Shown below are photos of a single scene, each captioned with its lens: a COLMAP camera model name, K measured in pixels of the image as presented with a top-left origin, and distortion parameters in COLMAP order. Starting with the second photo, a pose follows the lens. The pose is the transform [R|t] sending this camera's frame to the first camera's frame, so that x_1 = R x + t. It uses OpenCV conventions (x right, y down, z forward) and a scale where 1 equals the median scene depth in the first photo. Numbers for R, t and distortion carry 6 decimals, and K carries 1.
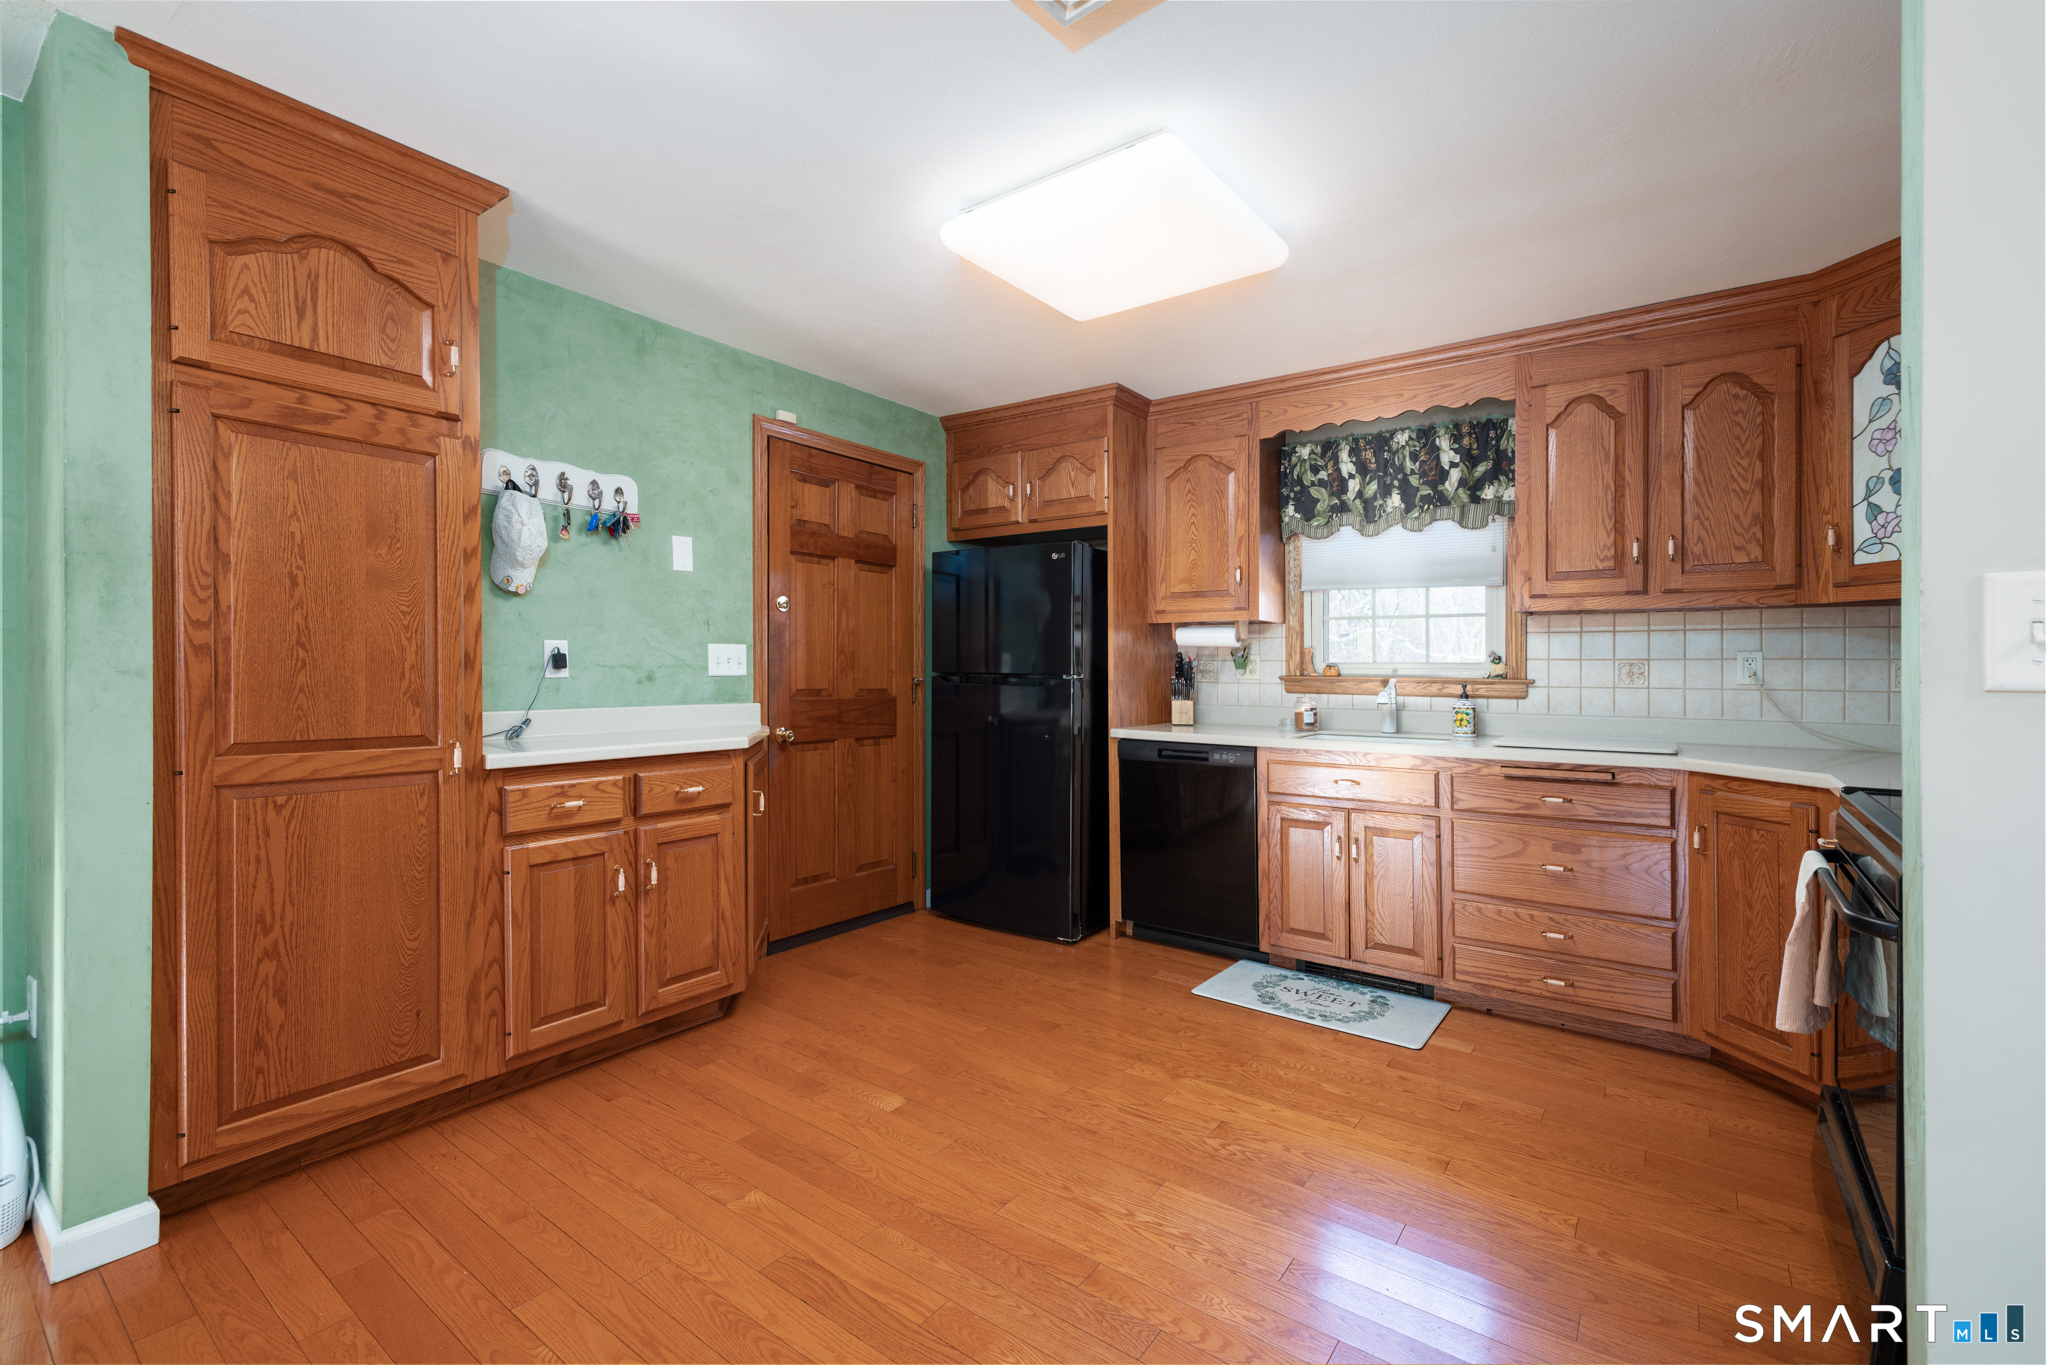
lens RADIAL K [[886.1, 0, 1022.6], [0, 886.1, 680.1], [0, 0, 1]] dist [0.000213, 0.000578]
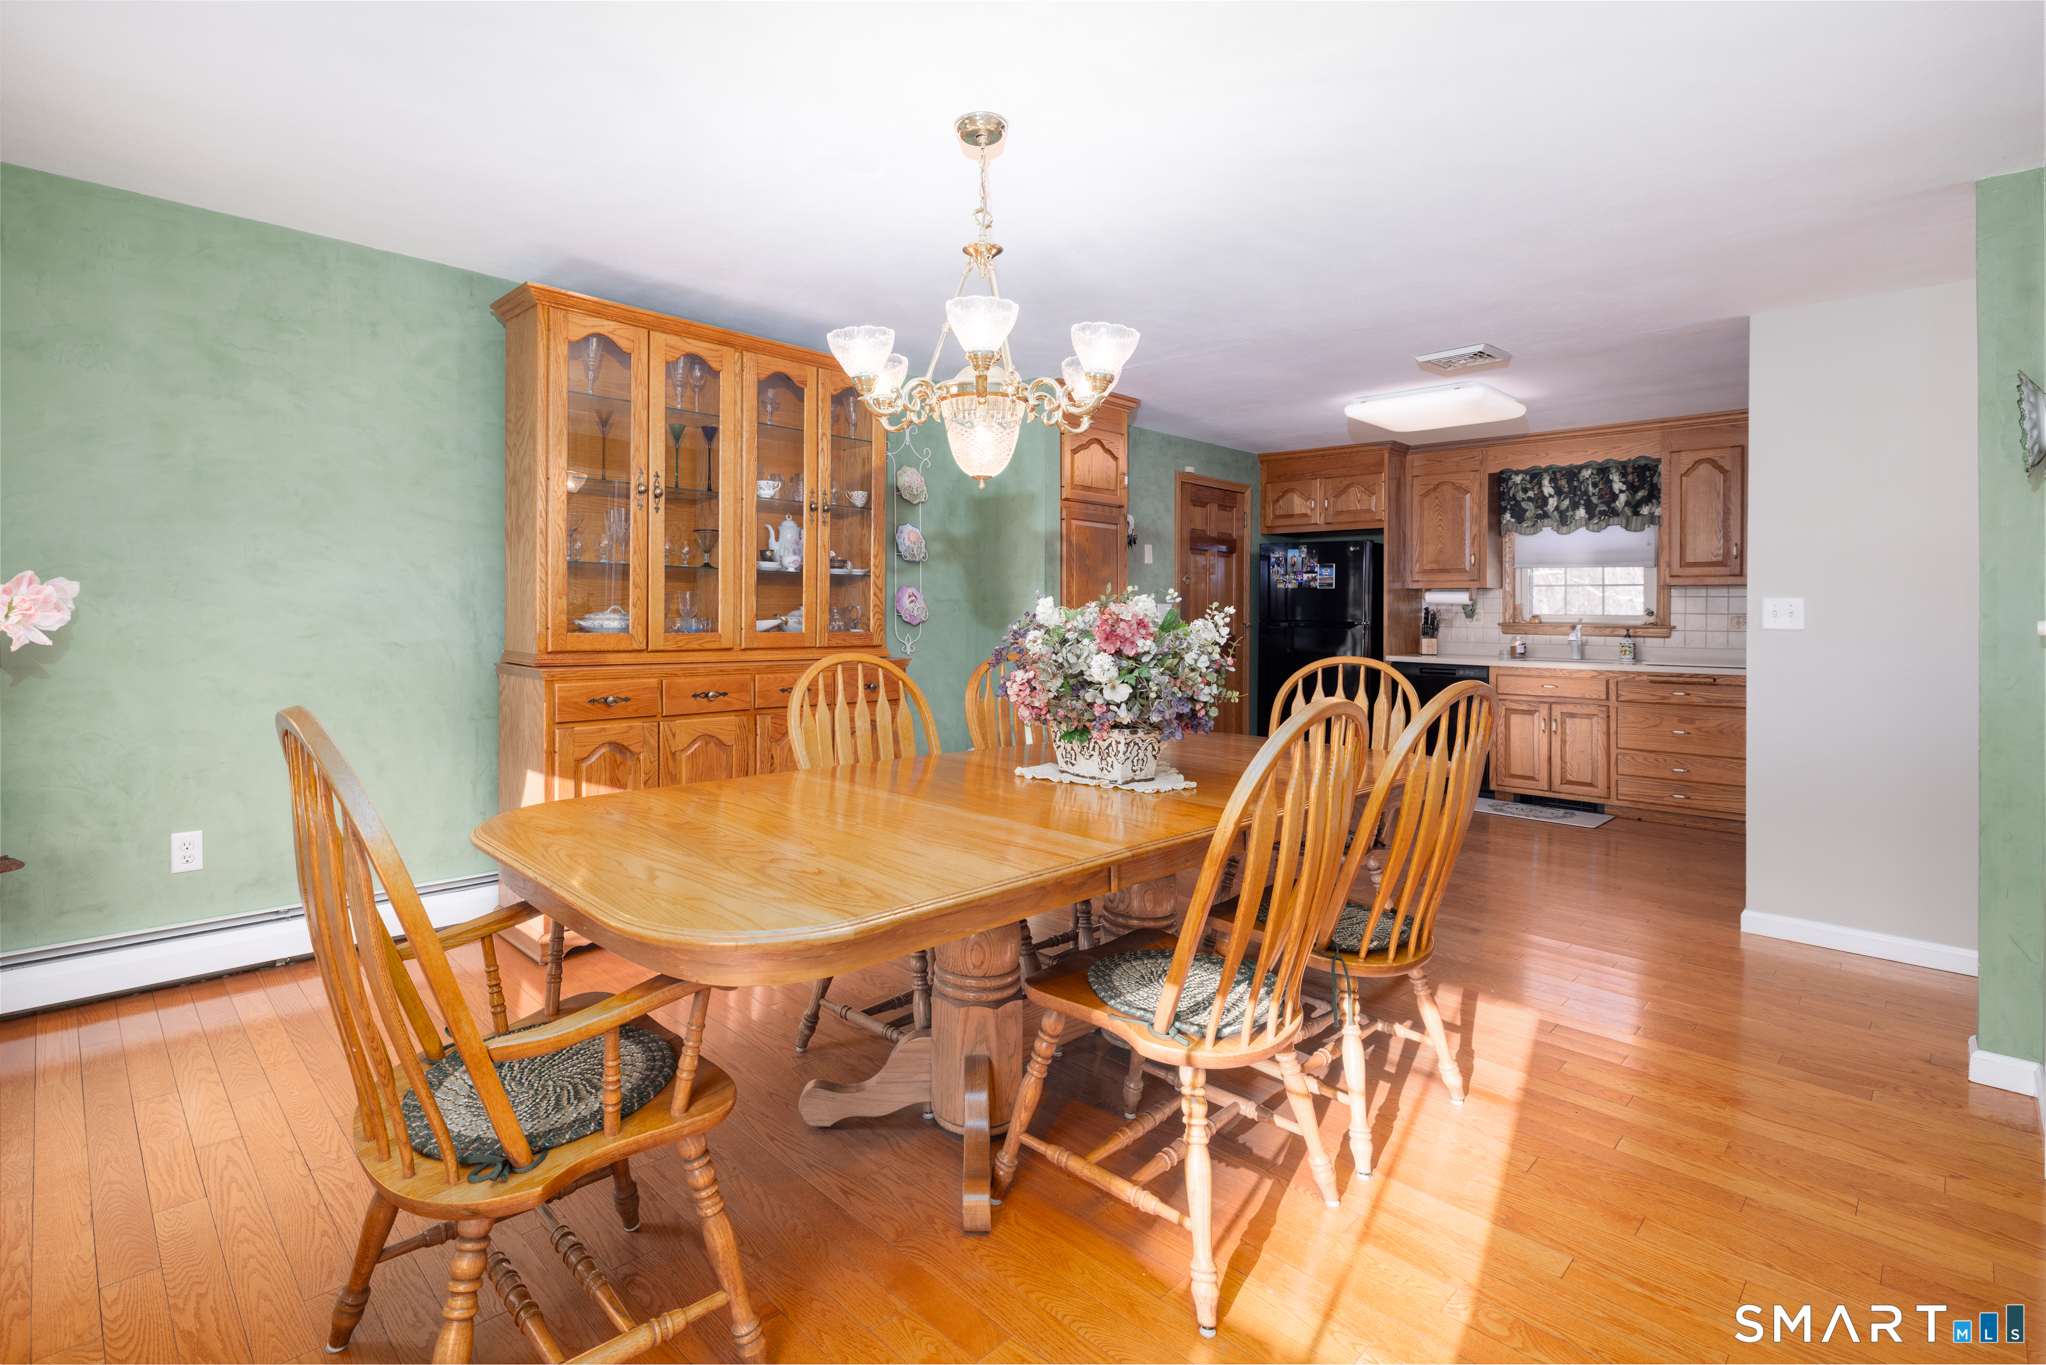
lens RADIAL K [[961.6, 0, 956.0], [0, 961.6, 631.5], [0, 0, 1]] dist [-0.005603, 0.000440]
pose [[0.985488, 0.004453, -0.169687, -0.397708], [-0.003039, 0.999958, 0.008593, -0.001479], [0.169718, -0.007953, 0.985461, -0.900000]]
